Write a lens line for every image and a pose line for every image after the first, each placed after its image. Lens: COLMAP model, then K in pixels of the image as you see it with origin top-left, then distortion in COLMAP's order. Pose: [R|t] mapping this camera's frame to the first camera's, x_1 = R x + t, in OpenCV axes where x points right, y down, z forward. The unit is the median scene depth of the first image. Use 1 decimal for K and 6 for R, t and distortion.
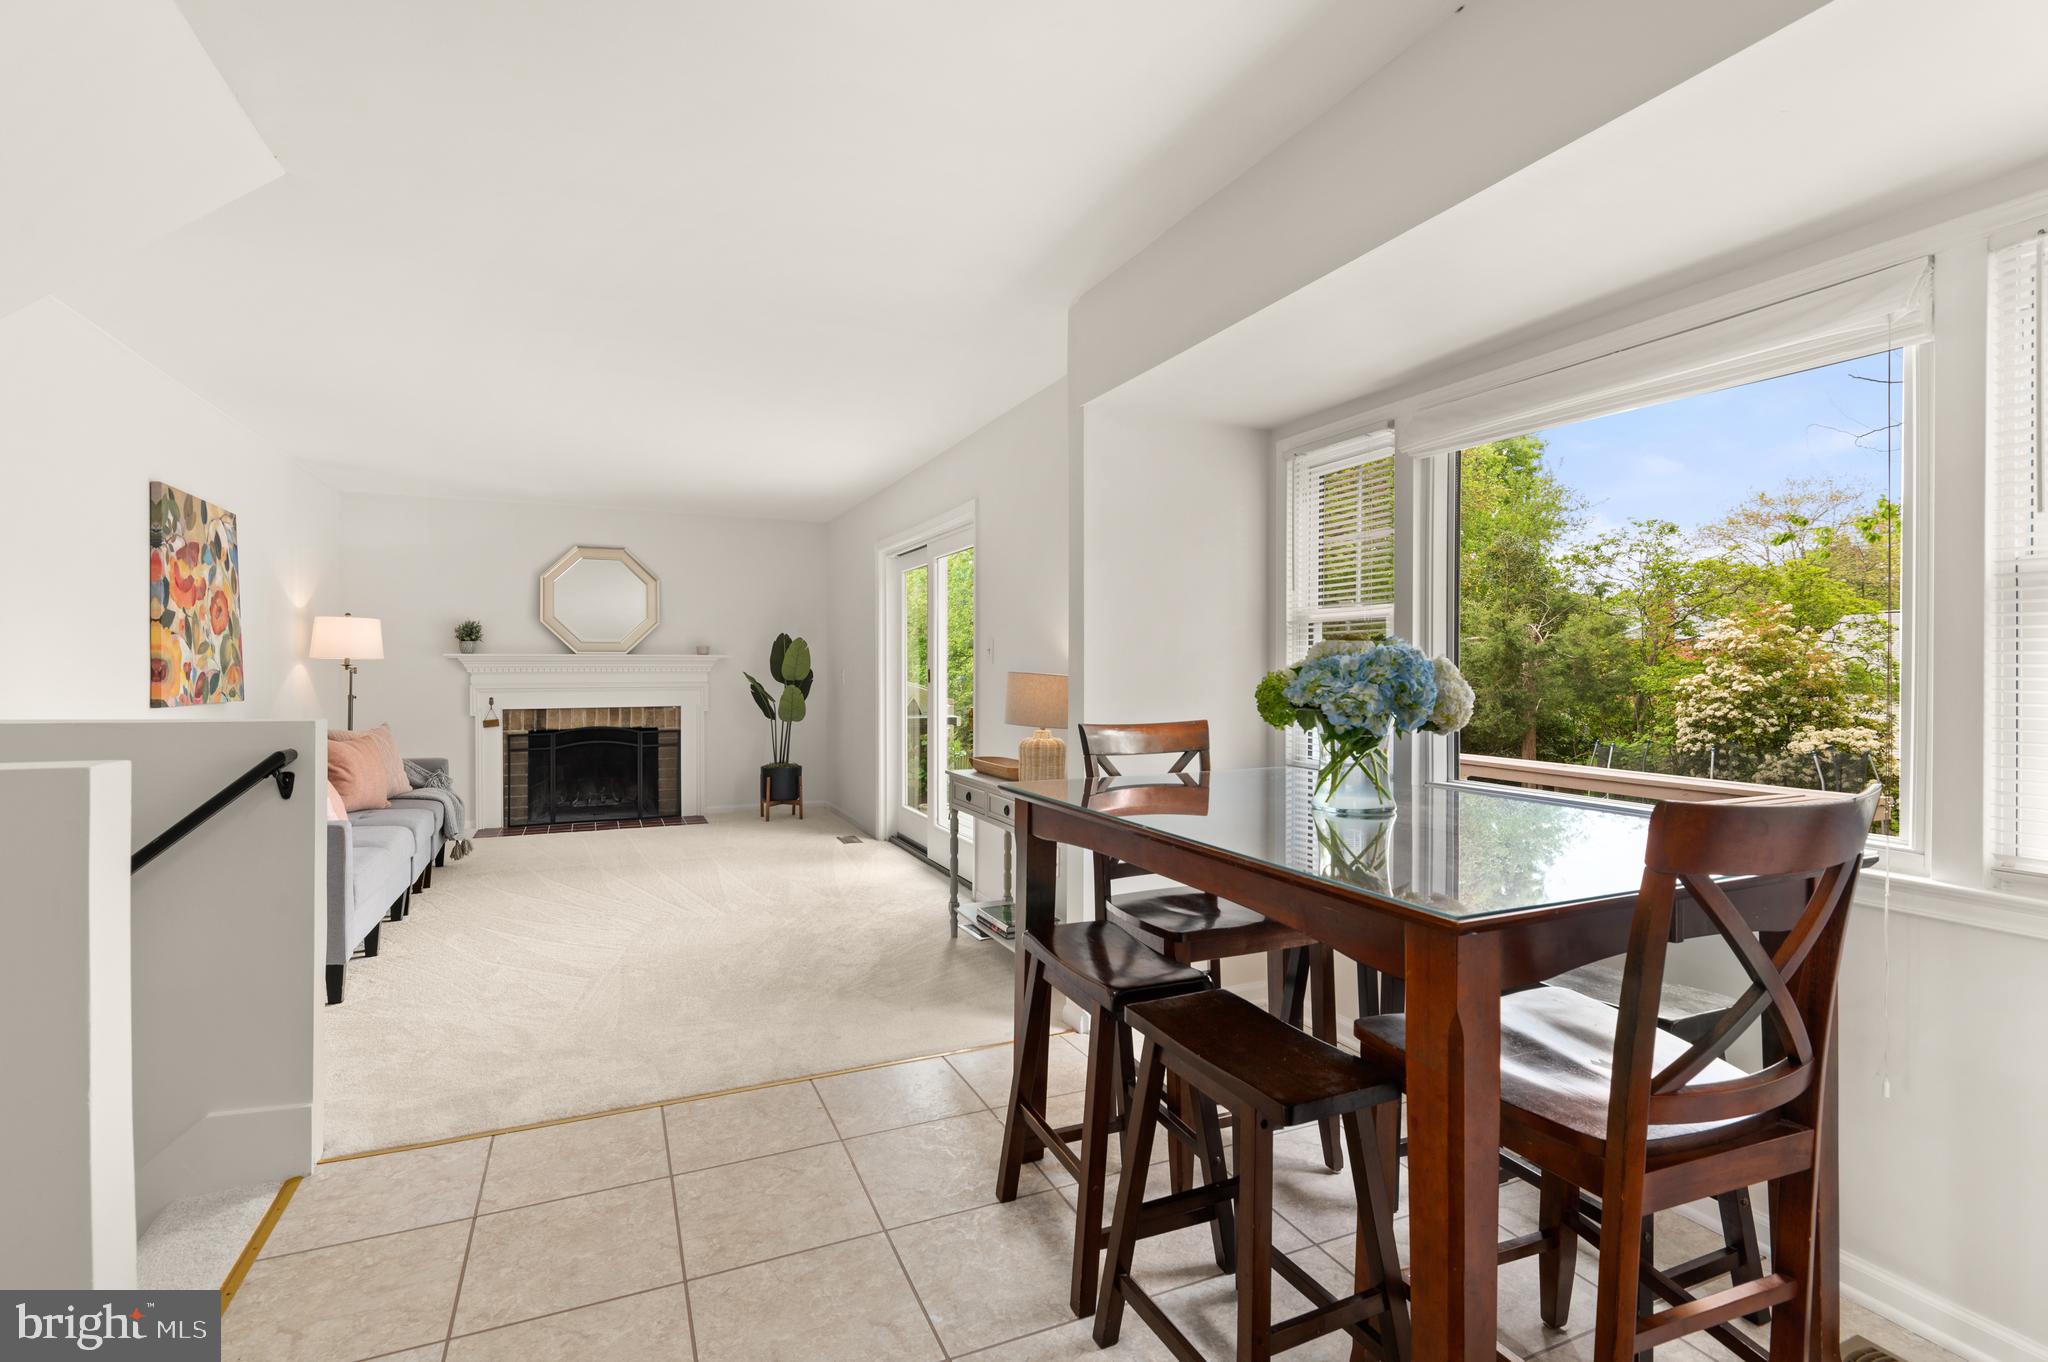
lens RADIAL K [[953.3, 0, 1019.2], [0, 953.3, 660.4], [0, 0, 1]] dist [-0.000710, -0.000166]
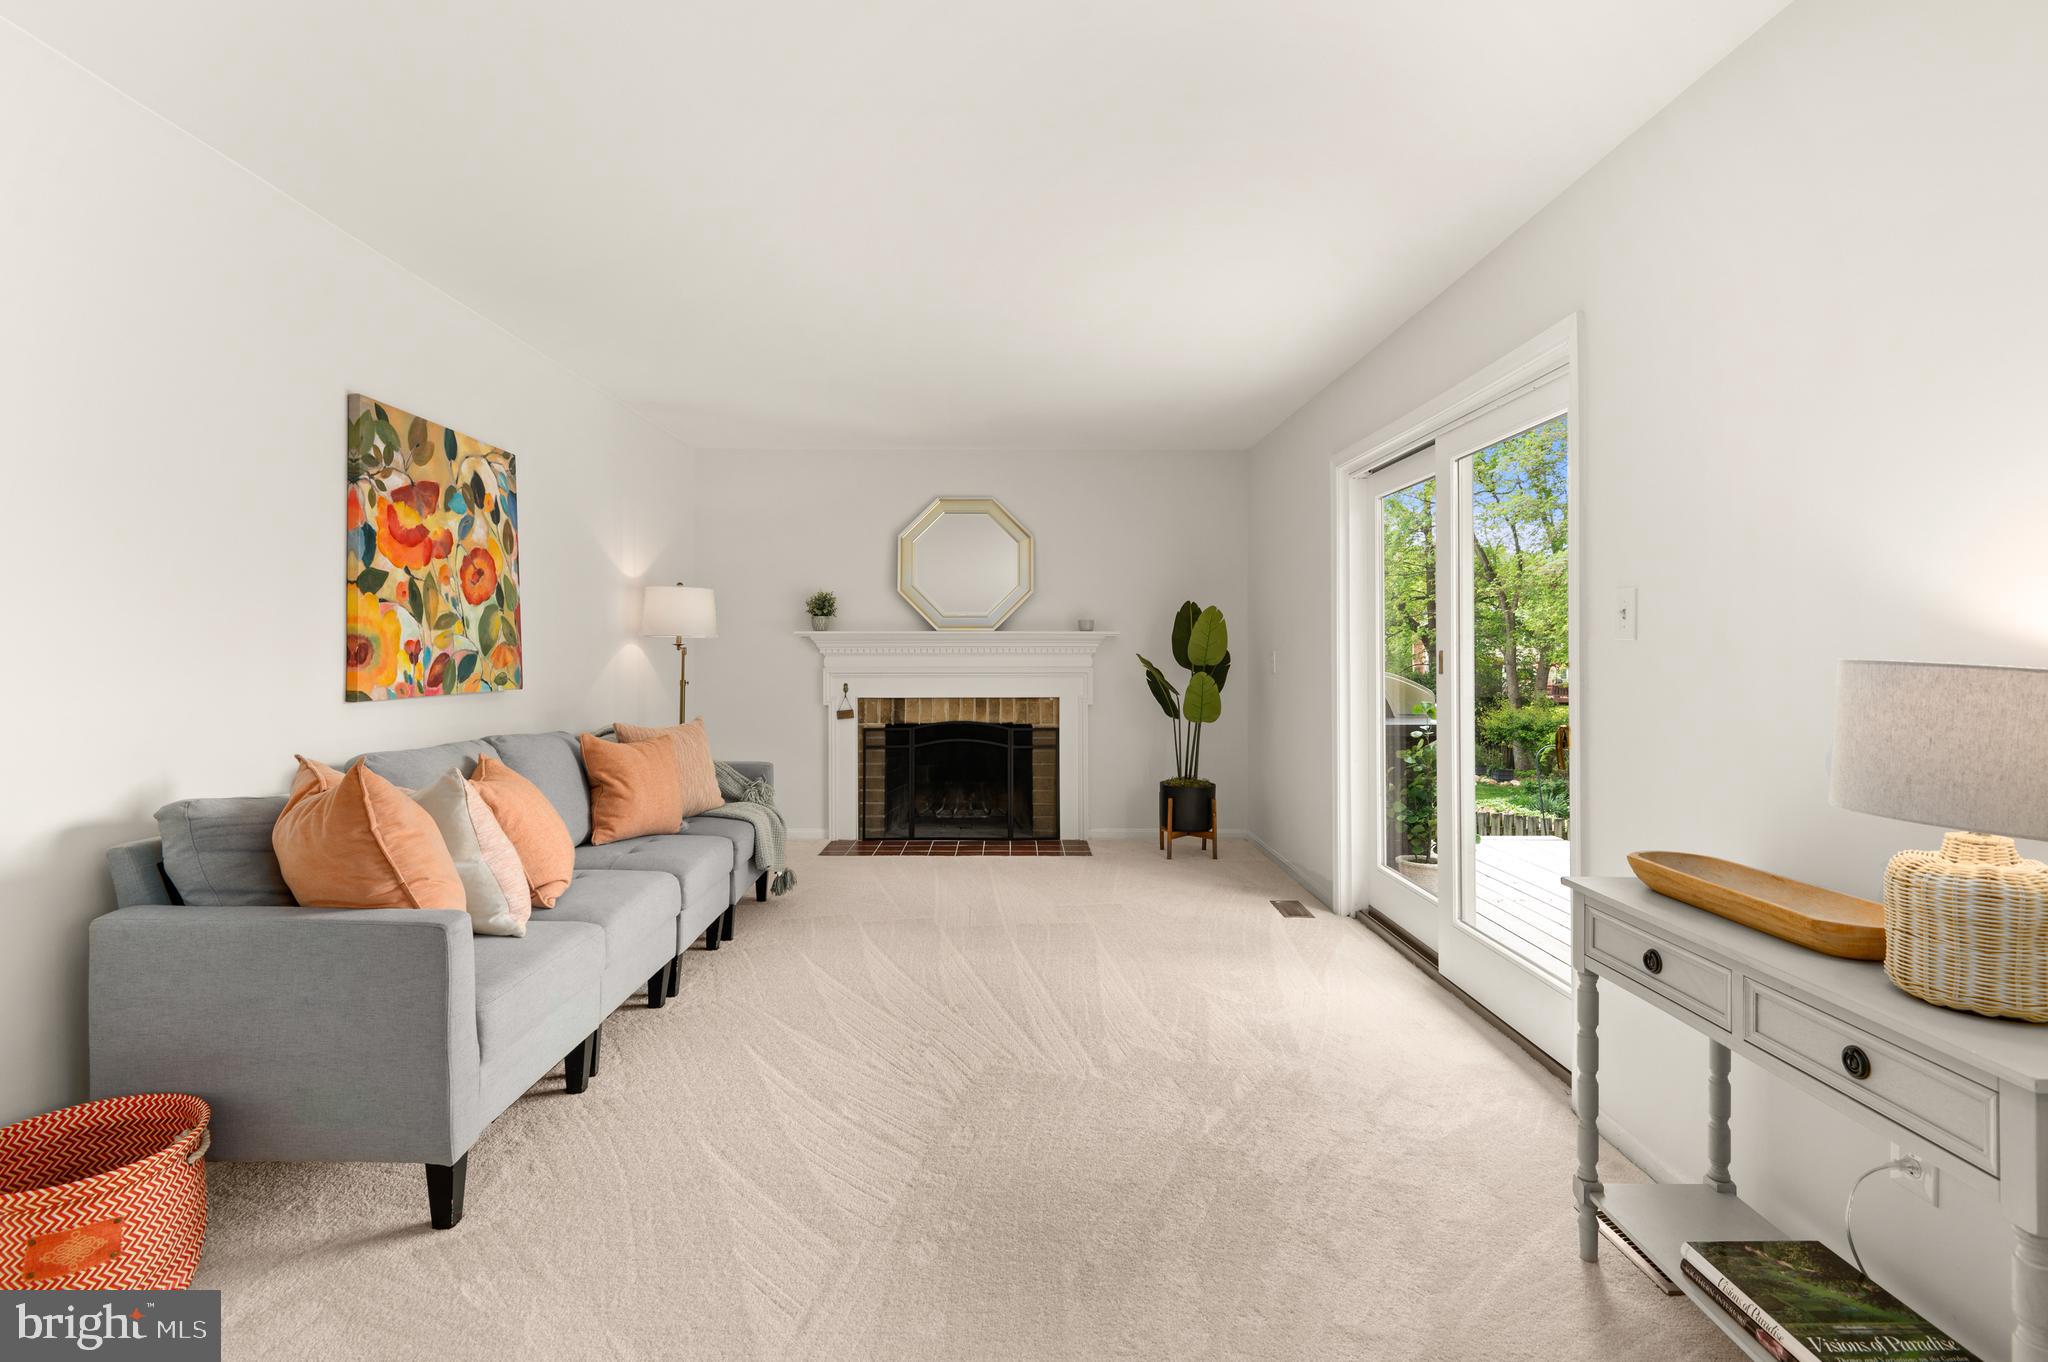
lens RADIAL K [[939.9, 0, 1020.2], [0, 939.9, 634.3], [0, 0, 1]] dist [-0.000442, -0.000133]
pose [[0.916258, -0.004661, -0.400562, -0.088718], [0.001860, 0.999971, -0.007381, 0.002362], [0.400584, 0.006017, 0.916240, 0.327409]]
